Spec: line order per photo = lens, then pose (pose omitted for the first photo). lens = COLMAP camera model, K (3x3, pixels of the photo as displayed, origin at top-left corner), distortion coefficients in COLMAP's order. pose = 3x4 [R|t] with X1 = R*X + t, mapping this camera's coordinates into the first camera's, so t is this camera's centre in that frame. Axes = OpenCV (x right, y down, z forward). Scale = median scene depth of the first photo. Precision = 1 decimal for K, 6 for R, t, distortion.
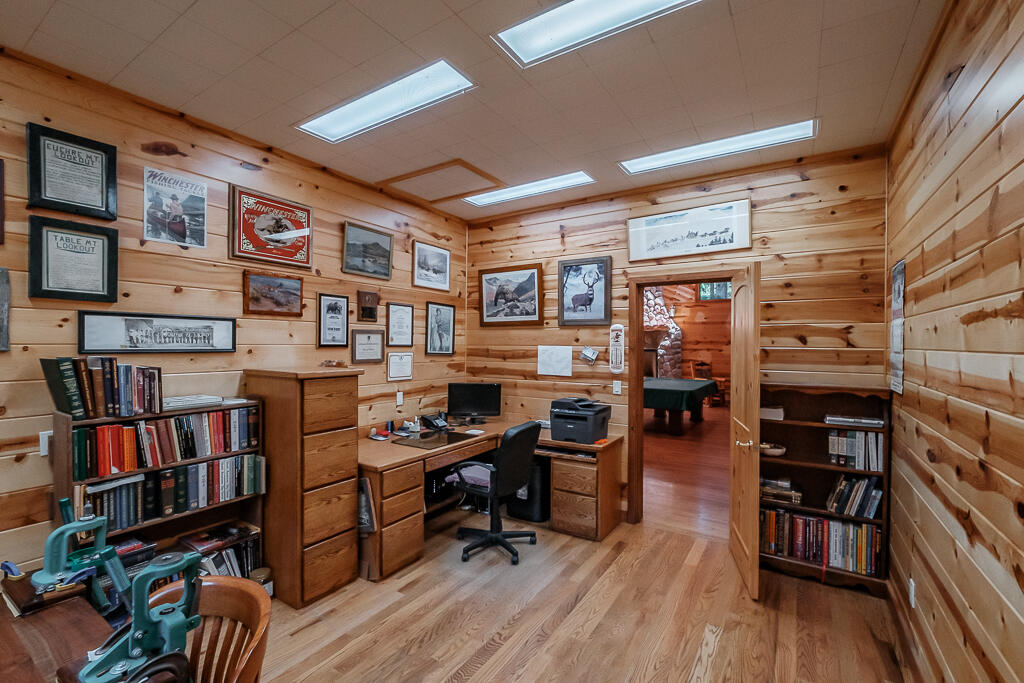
lens RADIAL K [[458.6, 0, 493.0], [0, 458.6, 342.6], [0, 0, 1]] dist [-0.005057, -0.001059]
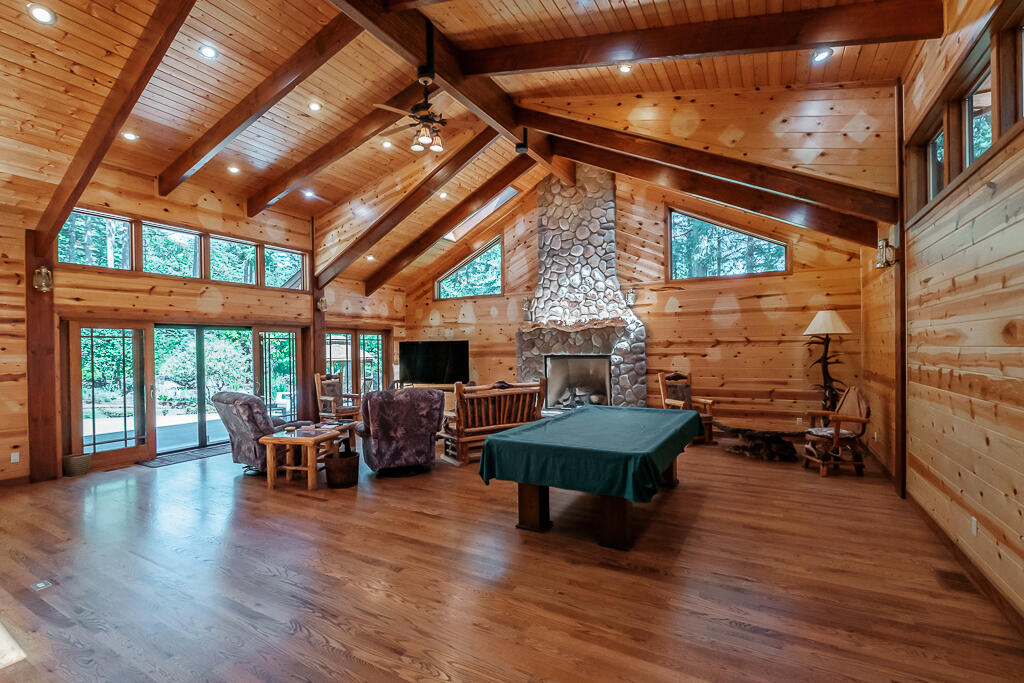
lens RADIAL K [[458.6, 0, 503.5], [0, 458.6, 345.3], [0, 0, 1]] dist [-0.005057, -0.001059]
pose [[0.998212, -0.017917, 0.057016, 0.168936], [0.018265, 0.999818, -0.005579, 0.001455], [-0.056906, 0.006611, 0.998358, 0.351582]]
